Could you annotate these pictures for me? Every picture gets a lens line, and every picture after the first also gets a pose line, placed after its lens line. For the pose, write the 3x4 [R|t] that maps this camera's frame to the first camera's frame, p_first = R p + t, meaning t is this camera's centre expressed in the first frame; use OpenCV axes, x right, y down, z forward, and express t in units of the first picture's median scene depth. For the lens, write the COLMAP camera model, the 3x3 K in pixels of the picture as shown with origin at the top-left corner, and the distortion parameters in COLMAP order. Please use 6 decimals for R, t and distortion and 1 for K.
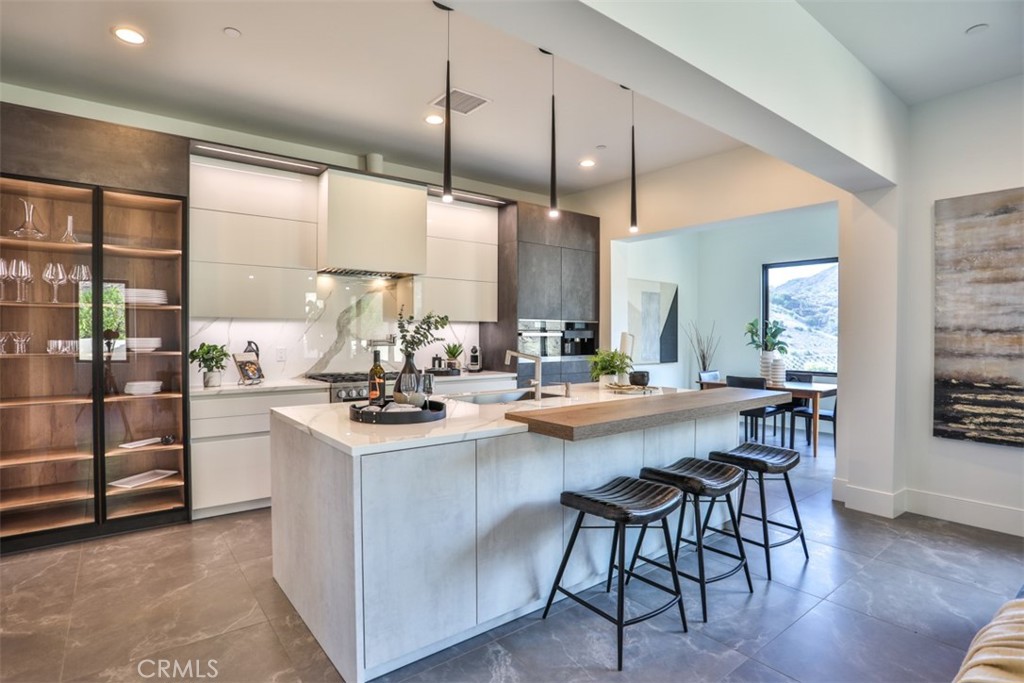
lens RADIAL K [[531.0, 0, 517.0], [0, 531.0, 347.0], [0, 0, 1]] dist [-0.048402, 0.016695]
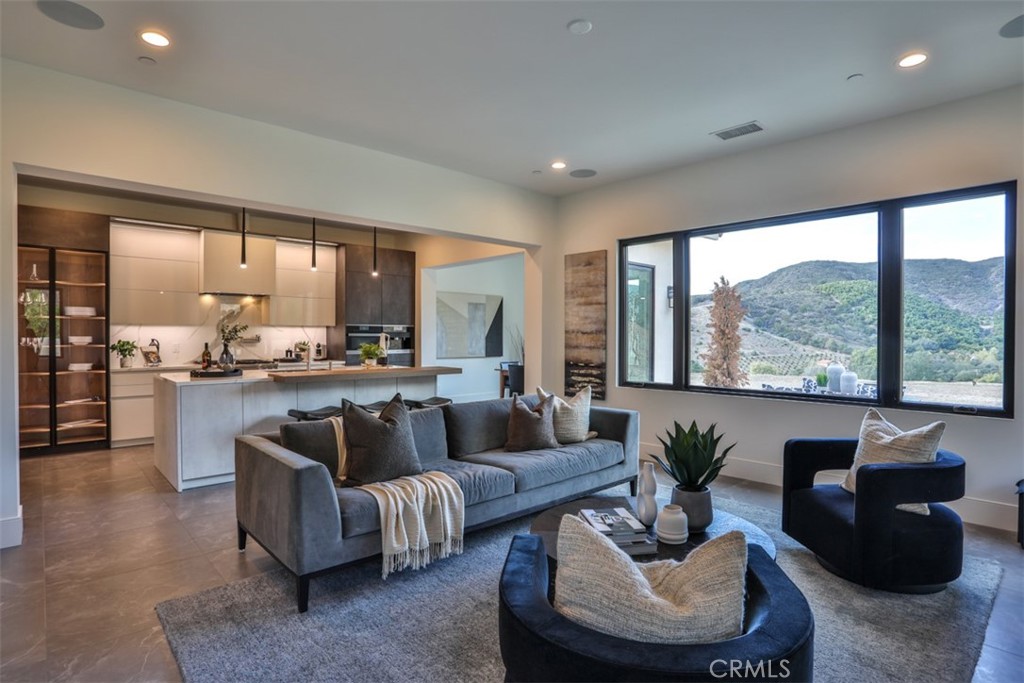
lens RADIAL K [[531.0, 0, 508.2], [0, 531.0, 347.2], [0, 0, 1]] dist [-0.048402, 0.016695]
pose [[0.997901, 0.000281, 0.064757, 0.507658], [-0.000280, 1.000000, -0.000037, 0.015406], [-0.064757, 0.000019, 0.997901, -0.697908]]
